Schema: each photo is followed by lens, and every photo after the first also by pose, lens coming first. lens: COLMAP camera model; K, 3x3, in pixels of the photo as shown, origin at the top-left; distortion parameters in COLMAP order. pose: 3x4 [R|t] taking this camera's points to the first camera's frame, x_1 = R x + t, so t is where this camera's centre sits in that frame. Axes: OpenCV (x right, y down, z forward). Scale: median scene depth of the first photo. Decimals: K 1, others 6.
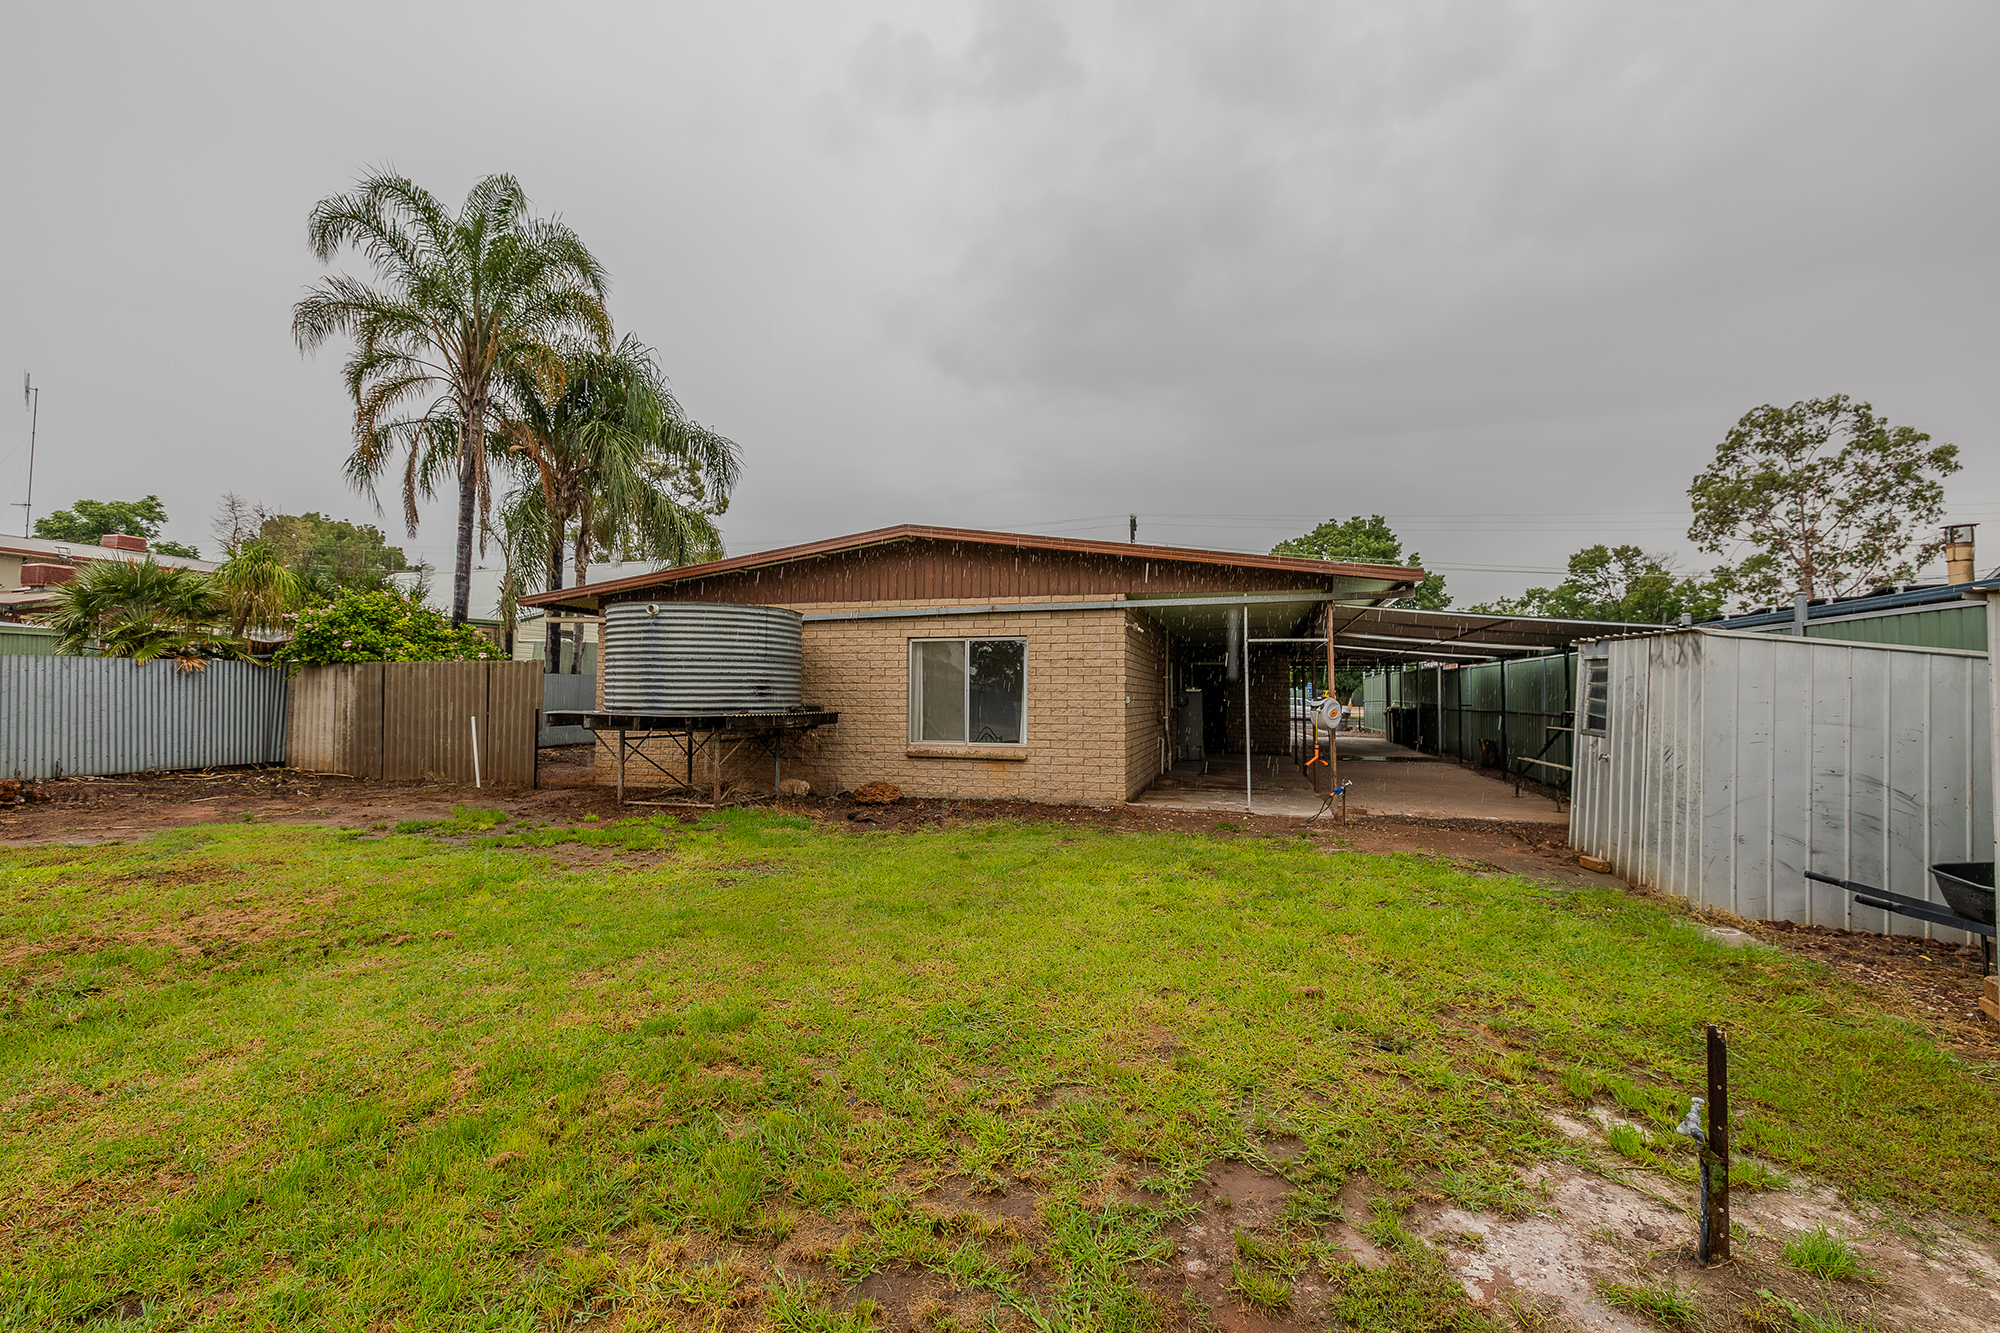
lens RADIAL K [[854.5, 0, 1008.3], [0, 854.5, 668.2], [0, 0, 1]] dist [-0.002137, -0.000019]
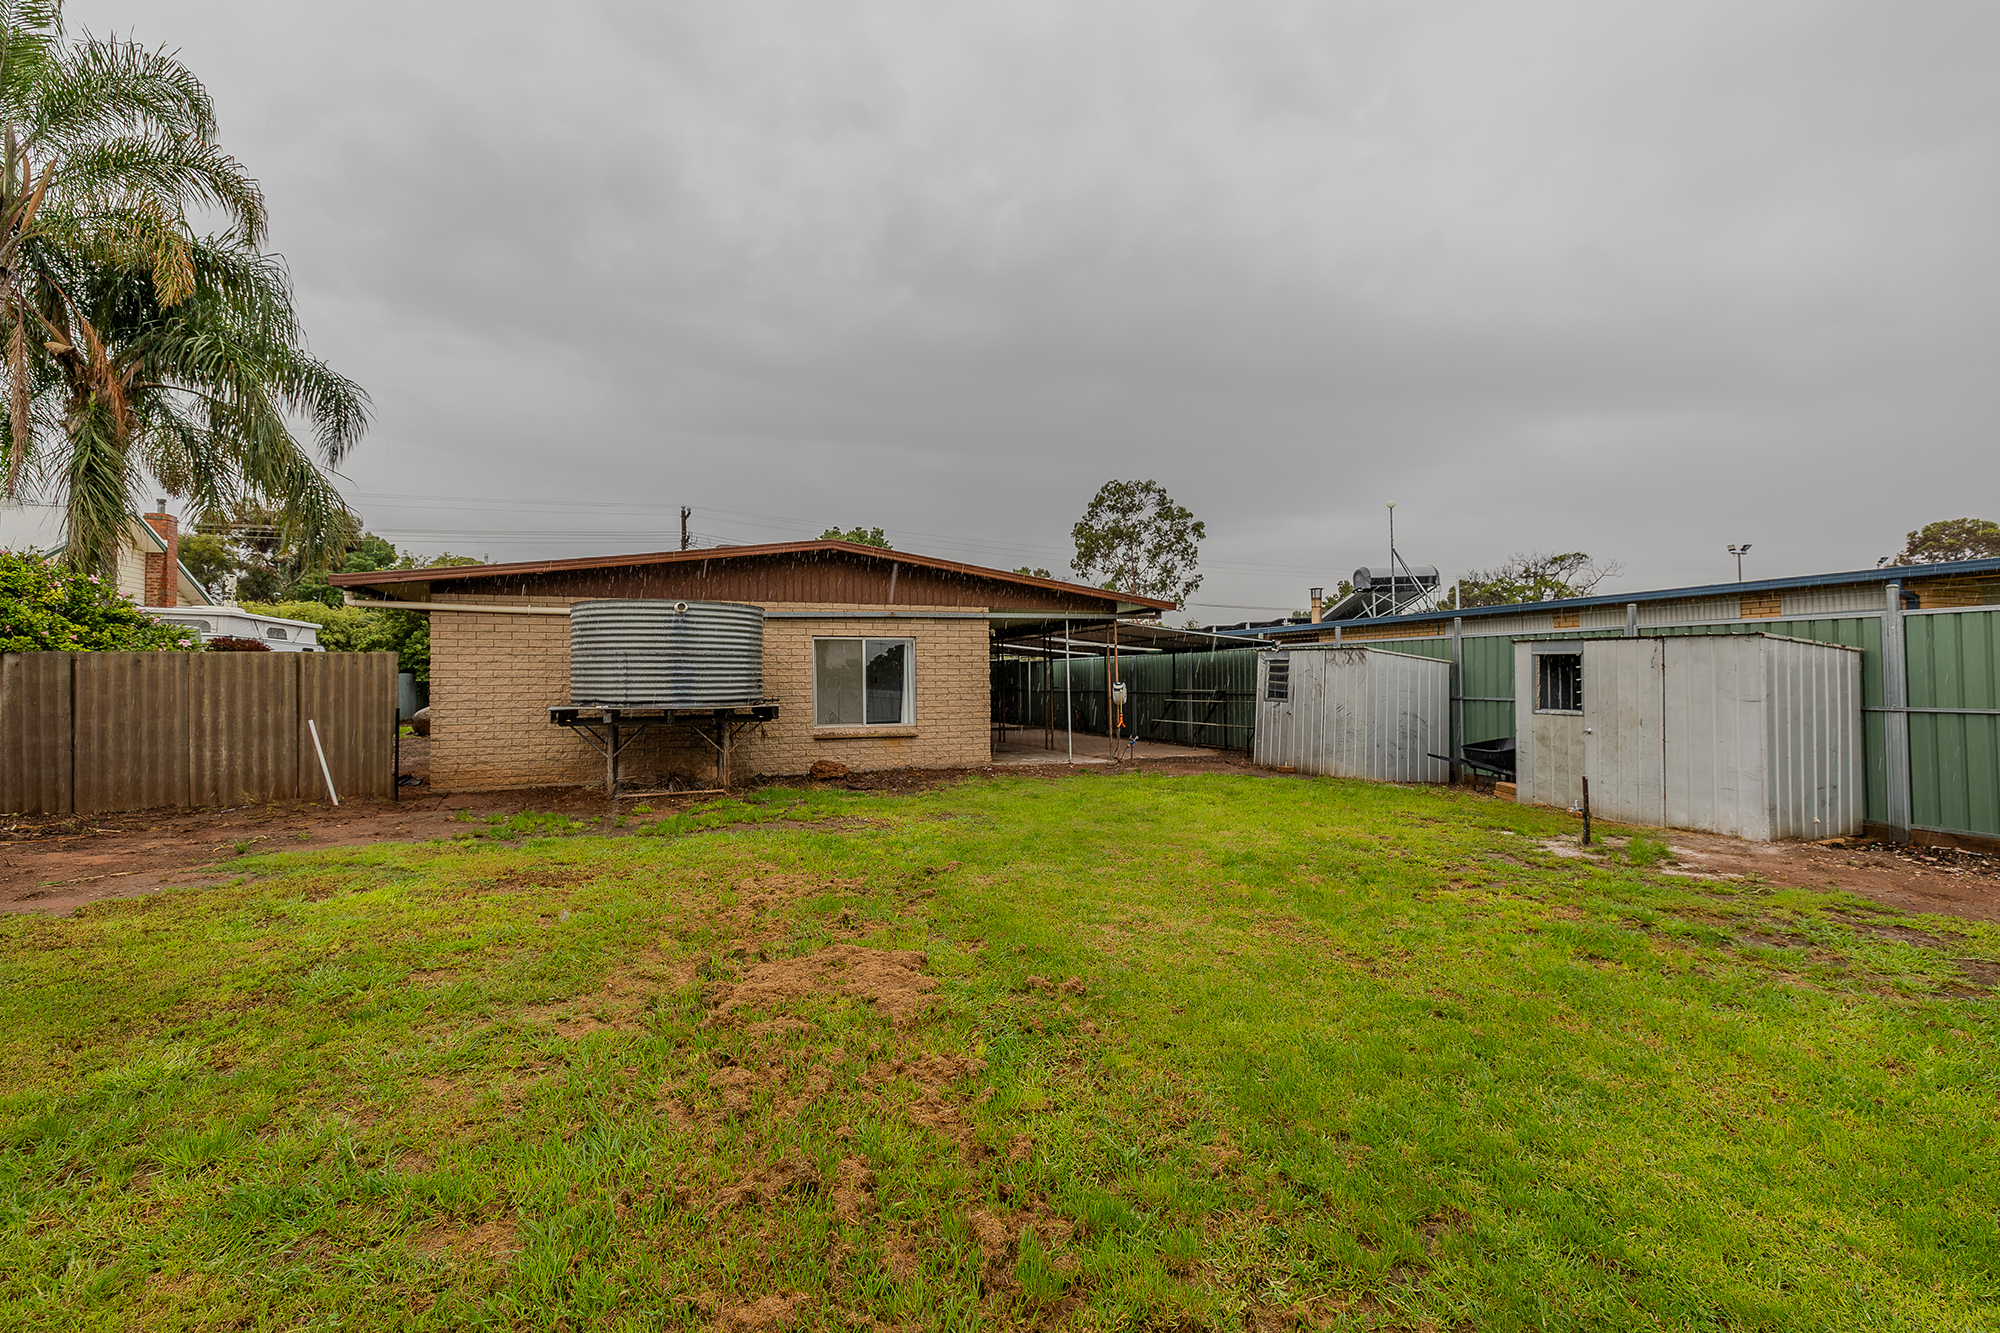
lens RADIAL K [[835.6, 0, 1000.0], [0, 835.6, 666.5], [0, 0, 1]] dist [0.060288, -0.000026]
pose [[0.781985, -0.002253, 0.623294, -0.177775], [-0.005644, 0.999927, 0.010697, -0.002306], [-0.623272, -0.011883, 0.781915, -0.010279]]
